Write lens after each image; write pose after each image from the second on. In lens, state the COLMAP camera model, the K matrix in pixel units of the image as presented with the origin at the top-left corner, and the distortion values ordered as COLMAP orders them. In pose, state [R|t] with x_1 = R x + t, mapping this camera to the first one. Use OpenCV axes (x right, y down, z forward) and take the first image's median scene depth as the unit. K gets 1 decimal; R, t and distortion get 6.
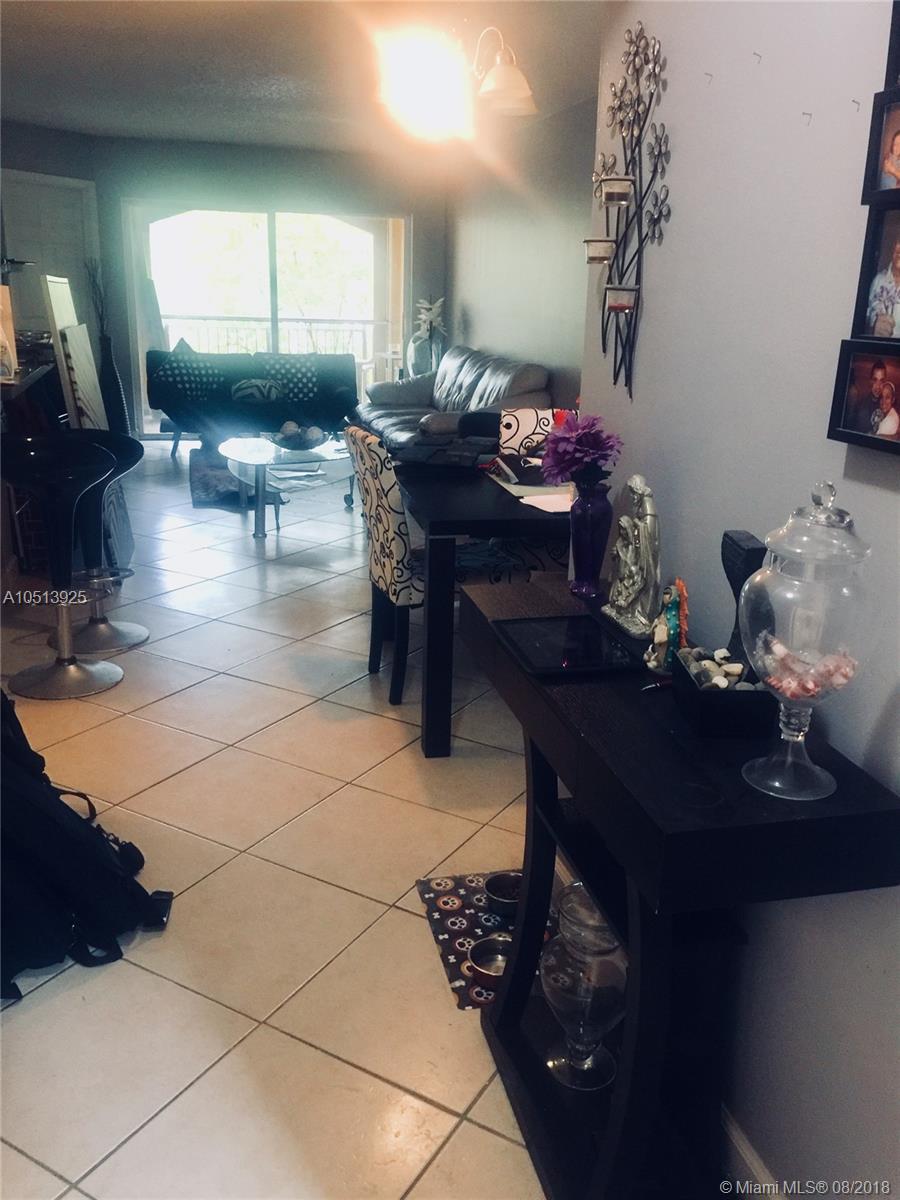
lens RADIAL K [[1063.1, 0, 447.6], [0, 1063.1, 593.9], [0, 0, 1]] dist [0.075479, -0.023540]
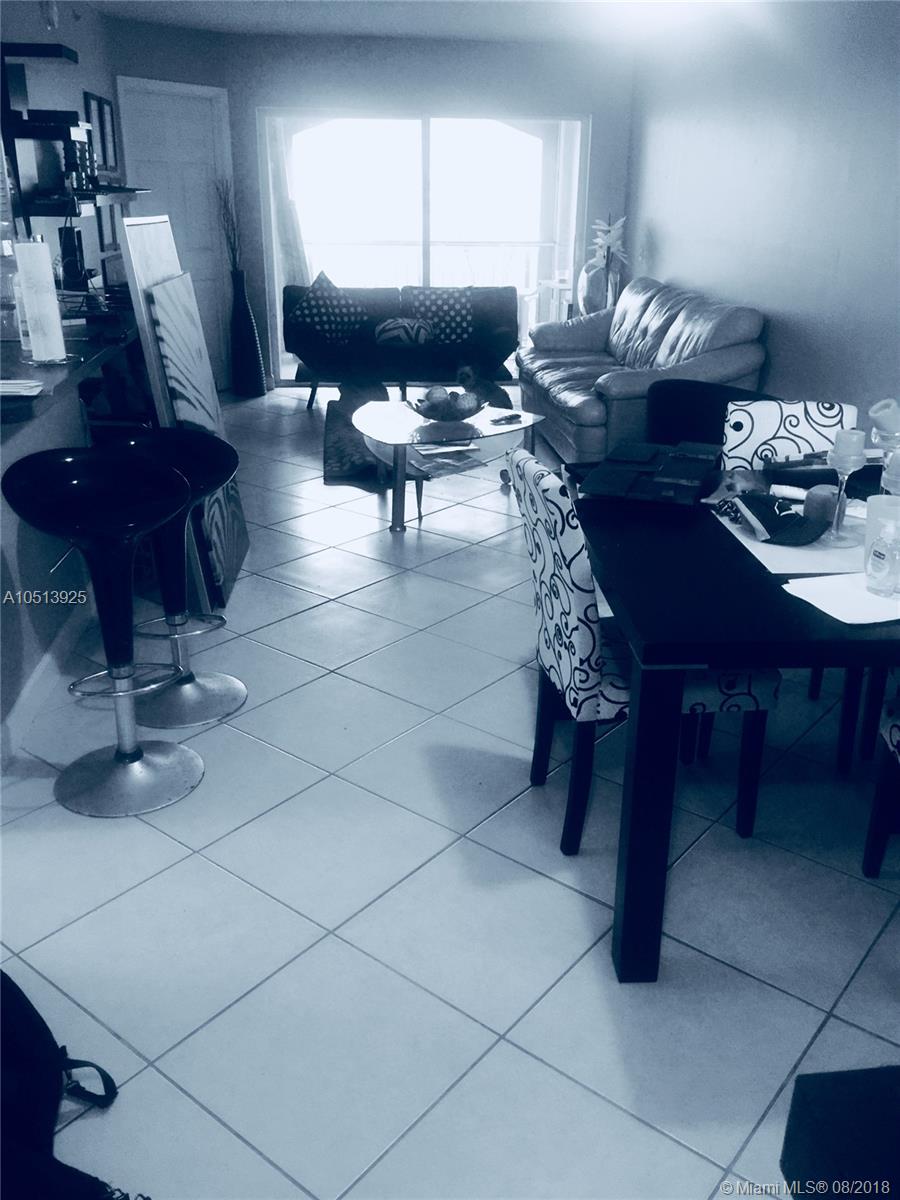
lens RADIAL K [[1063.1, 0, 449.9], [0, 1063.1, 597.4], [0, 0, 1]] dist [0.075479, -0.023540]
pose [[0.990091, 0.034265, -0.136181, -0.019407], [-0.023029, 0.996263, 0.083246, -0.061458], [0.138524, -0.079285, 0.987180, 0.163576]]
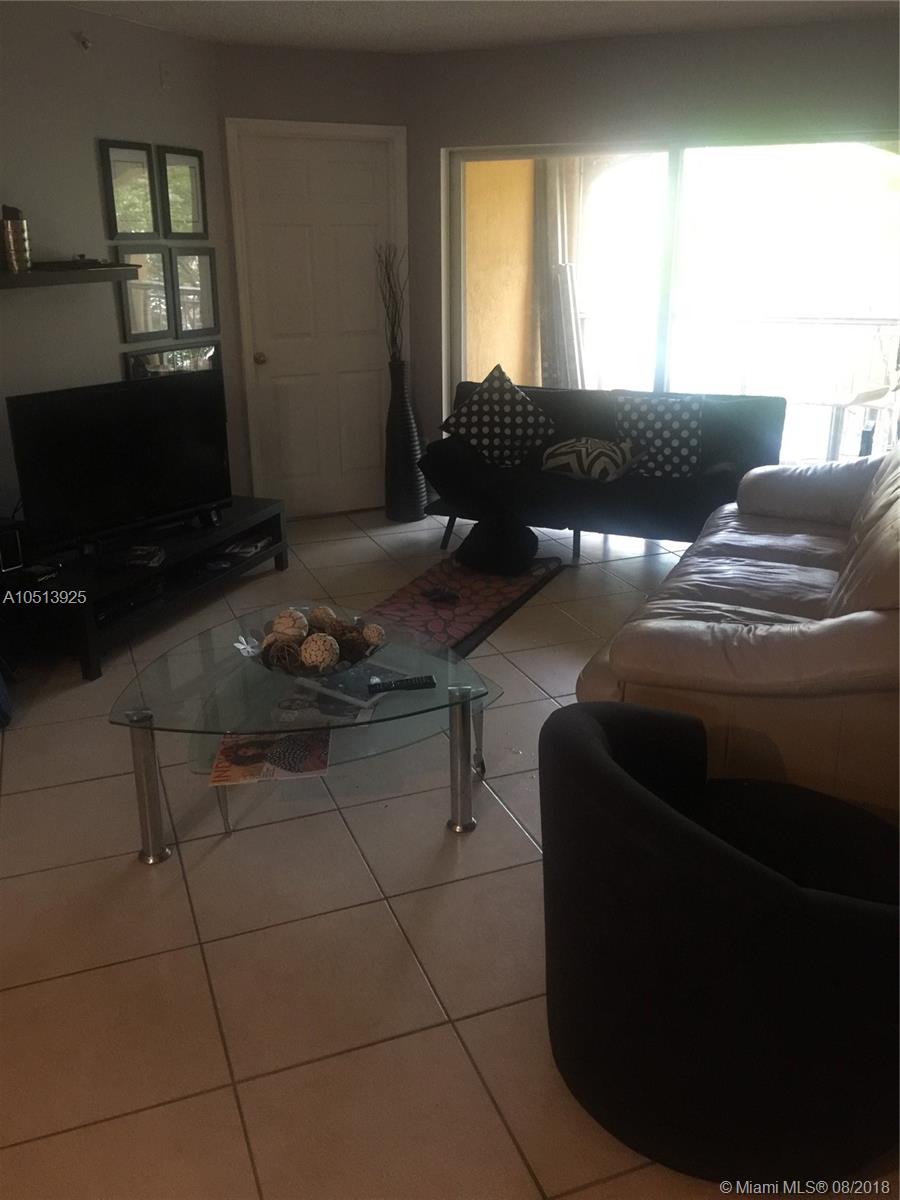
lens RADIAL K [[1063.1, 0, 453.9], [0, 1063.1, 607.2], [0, 0, 1]] dist [0.075479, -0.023540]
pose [[0.785938, 0.180030, -0.591515, 0.171096], [-0.145586, 0.983657, 0.105941, -0.205330], [0.600920, 0.002853, 0.799304, 0.610930]]
